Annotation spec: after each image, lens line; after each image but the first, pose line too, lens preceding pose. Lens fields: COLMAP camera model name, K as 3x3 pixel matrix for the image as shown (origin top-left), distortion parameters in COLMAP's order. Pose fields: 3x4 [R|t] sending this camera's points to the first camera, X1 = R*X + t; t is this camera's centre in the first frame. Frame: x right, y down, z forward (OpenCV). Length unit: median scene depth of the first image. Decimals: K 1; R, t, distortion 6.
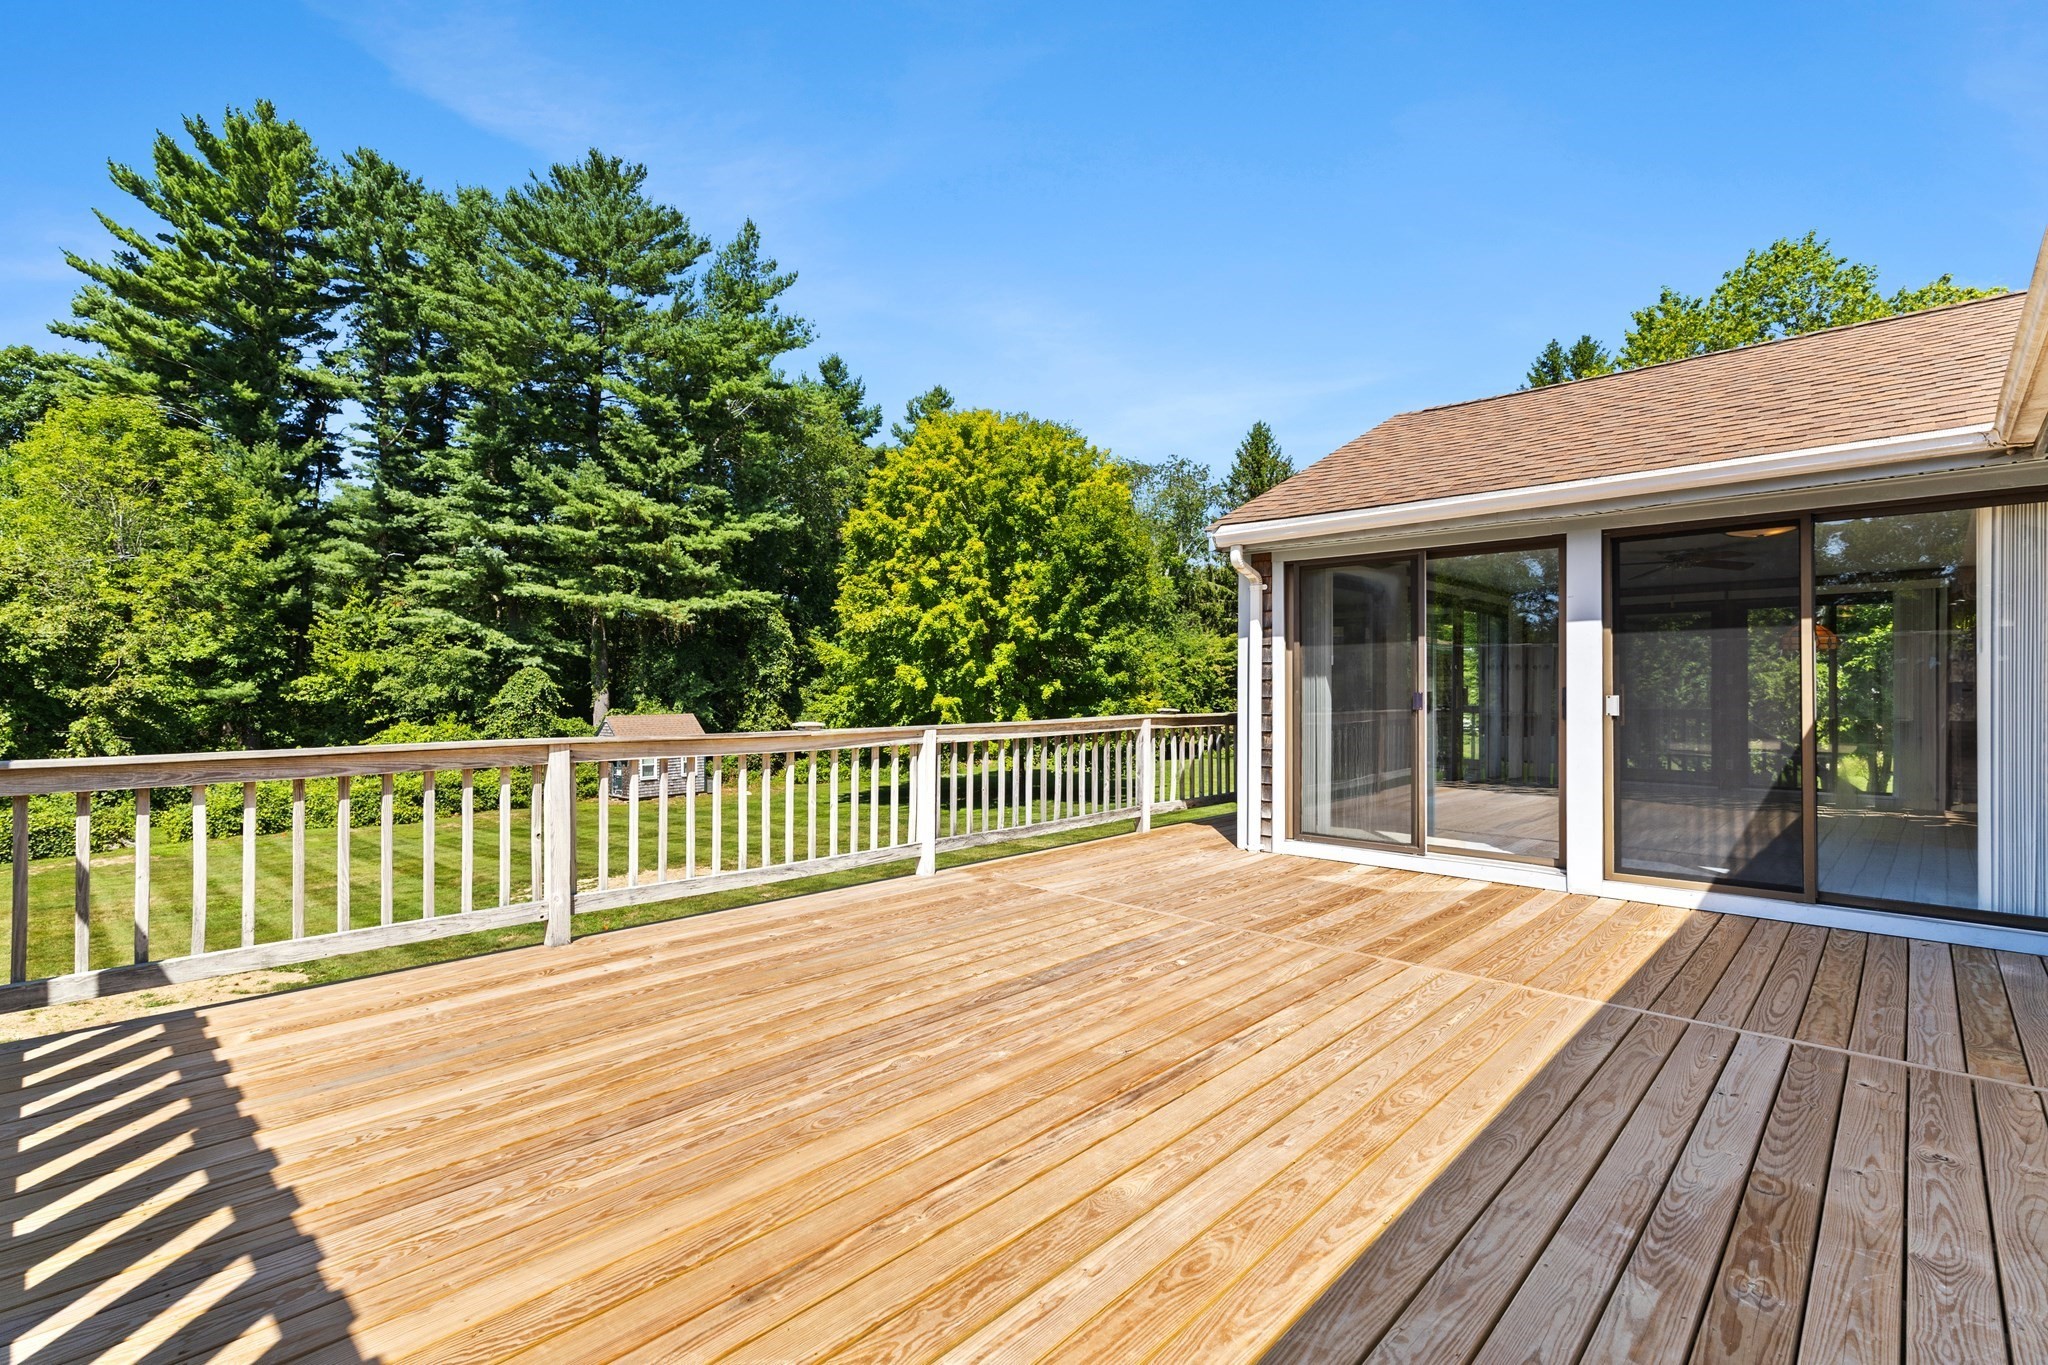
lens RADIAL K [[938.3, 0, 1028.1], [0, 938.3, 670.2], [0, 0, 1]] dist [0.008981, -0.000987]
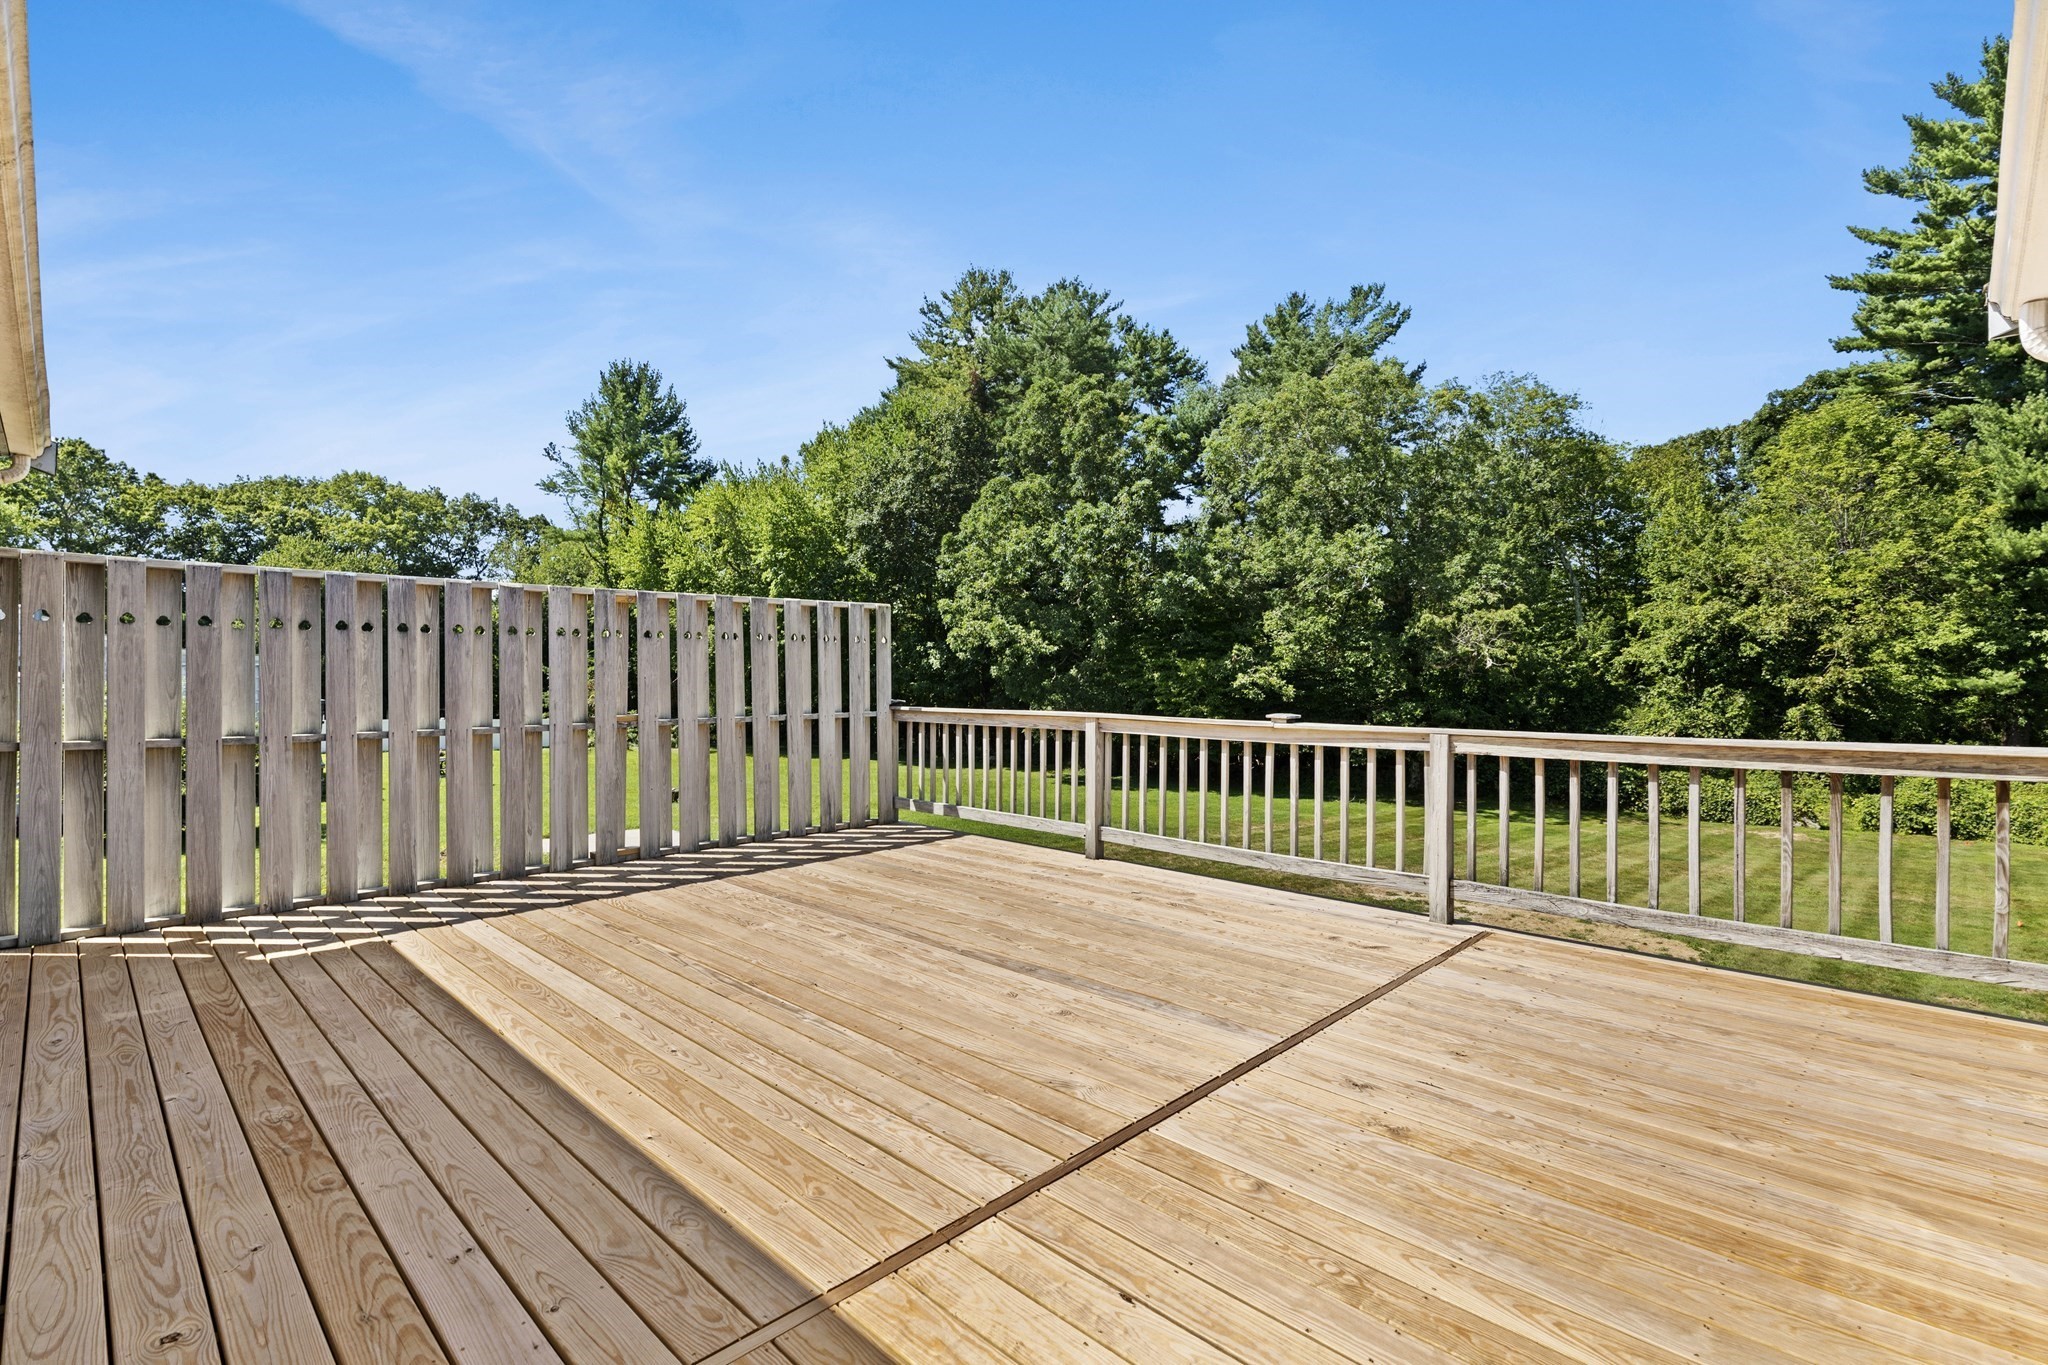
lens RADIAL K [[958.1, 0, 1037.4], [0, 958.1, 665.5], [0, 0, 1]] dist [0.002305, 0.000104]
pose [[-0.021678, -0.010831, -0.999706, 0.135231], [0.016913, 0.999794, -0.011198, 0.002150], [0.999622, -0.017151, -0.021490, 0.135156]]
